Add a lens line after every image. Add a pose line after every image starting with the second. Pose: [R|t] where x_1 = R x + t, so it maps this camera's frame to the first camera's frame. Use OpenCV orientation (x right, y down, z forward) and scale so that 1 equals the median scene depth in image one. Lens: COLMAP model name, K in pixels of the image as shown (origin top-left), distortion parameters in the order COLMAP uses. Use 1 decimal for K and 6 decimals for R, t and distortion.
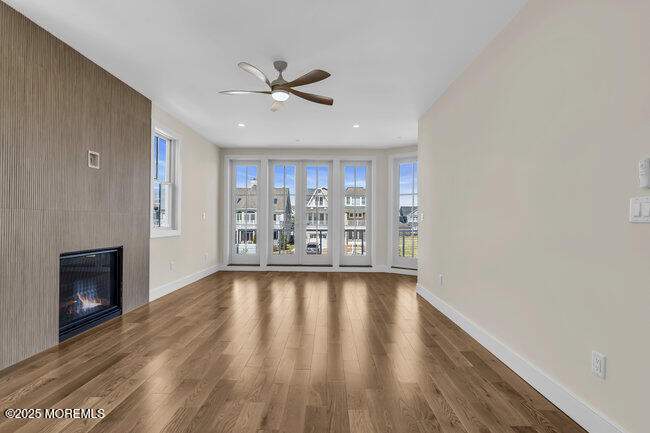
lens RADIAL K [[316.8, 0, 327.8], [0, 316.8, 217.1], [0, 0, 1]] dist [0.002175, 0.000870]
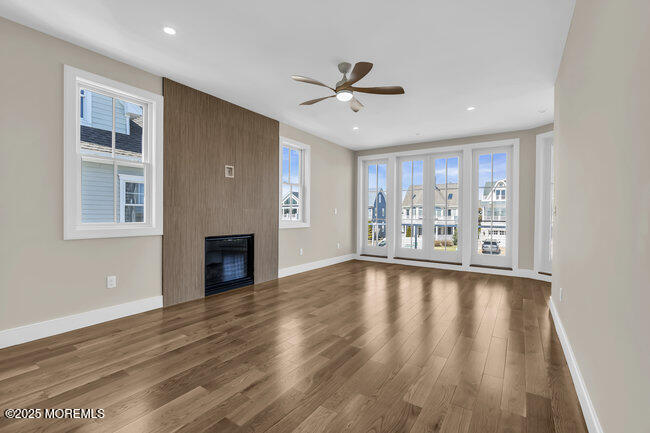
lens RADIAL K [[293.8, 0, 328.1], [0, 293.8, 218.4], [0, 0, 1]] dist [-0.002223, -0.000515]
pose [[0.832411, 0.008375, -0.554096, 0.281745], [0.002458, 0.999820, 0.018804, 0.002860], [0.554153, -0.017015, 0.832241, 0.124973]]
